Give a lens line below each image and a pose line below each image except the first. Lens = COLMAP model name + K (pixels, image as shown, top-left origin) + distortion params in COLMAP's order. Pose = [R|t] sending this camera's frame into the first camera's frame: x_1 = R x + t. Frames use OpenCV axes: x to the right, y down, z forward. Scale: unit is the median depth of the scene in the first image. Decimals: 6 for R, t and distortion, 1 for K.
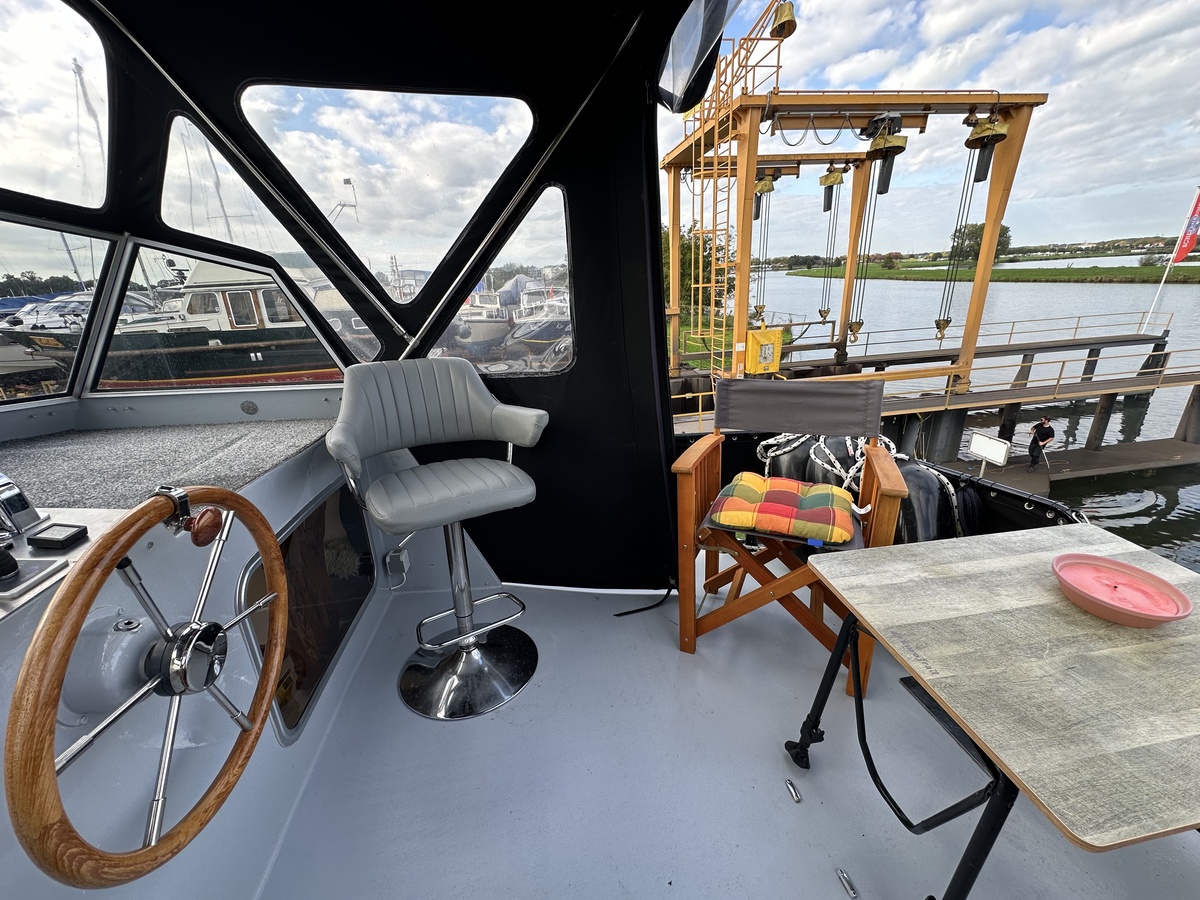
lens RADIAL K [[477.4, 0, 601.1], [0, 477.4, 450.4], [0, 0, 1]] dist [-0.003327, 0.000425]
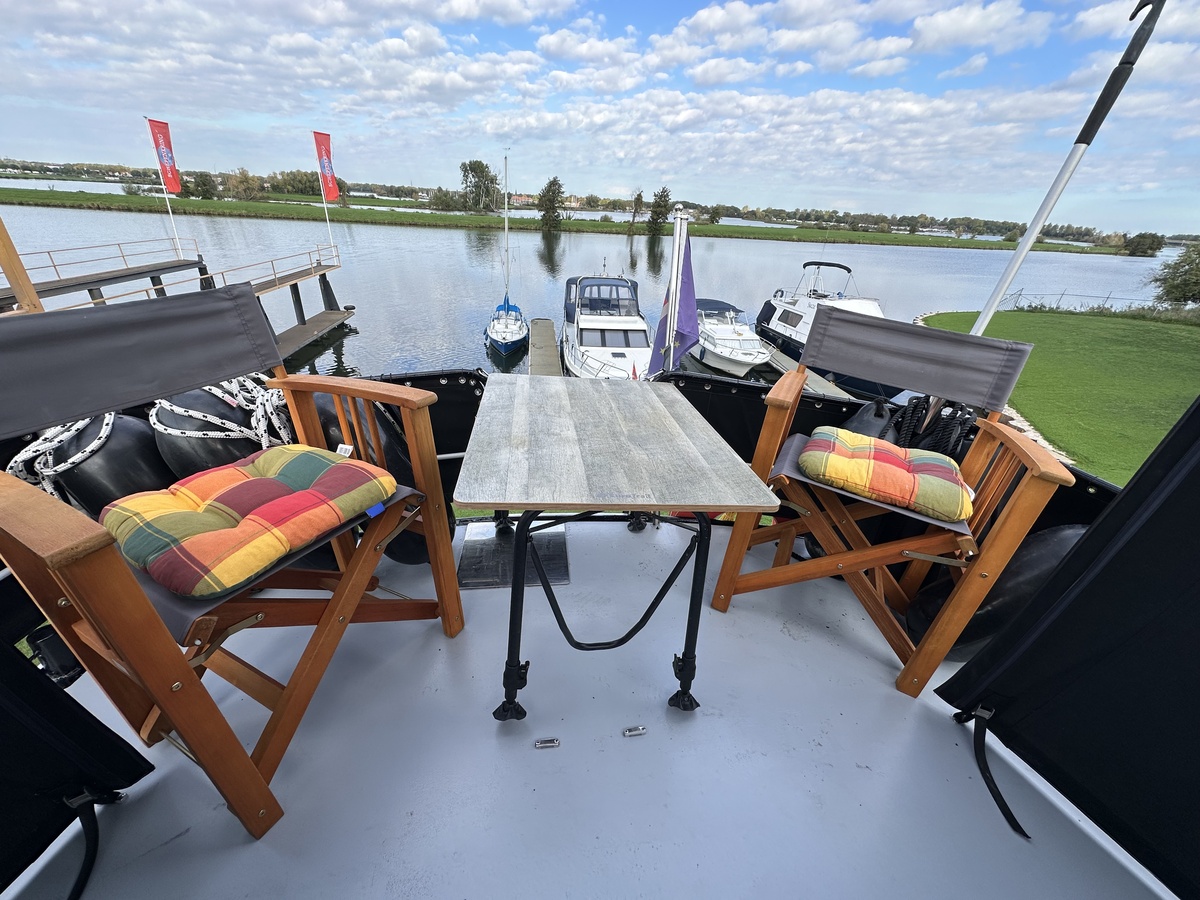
lens RADIAL K [[477.4, 0, 601.1], [0, 477.4, 450.4], [0, 0, 1]] dist [-0.003327, 0.000425]
pose [[0.029740, -0.410825, 0.911229, -0.099601], [0.289993, 0.875969, 0.385463, -0.039654], [-0.956566, 0.252787, 0.145188, 0.357128]]
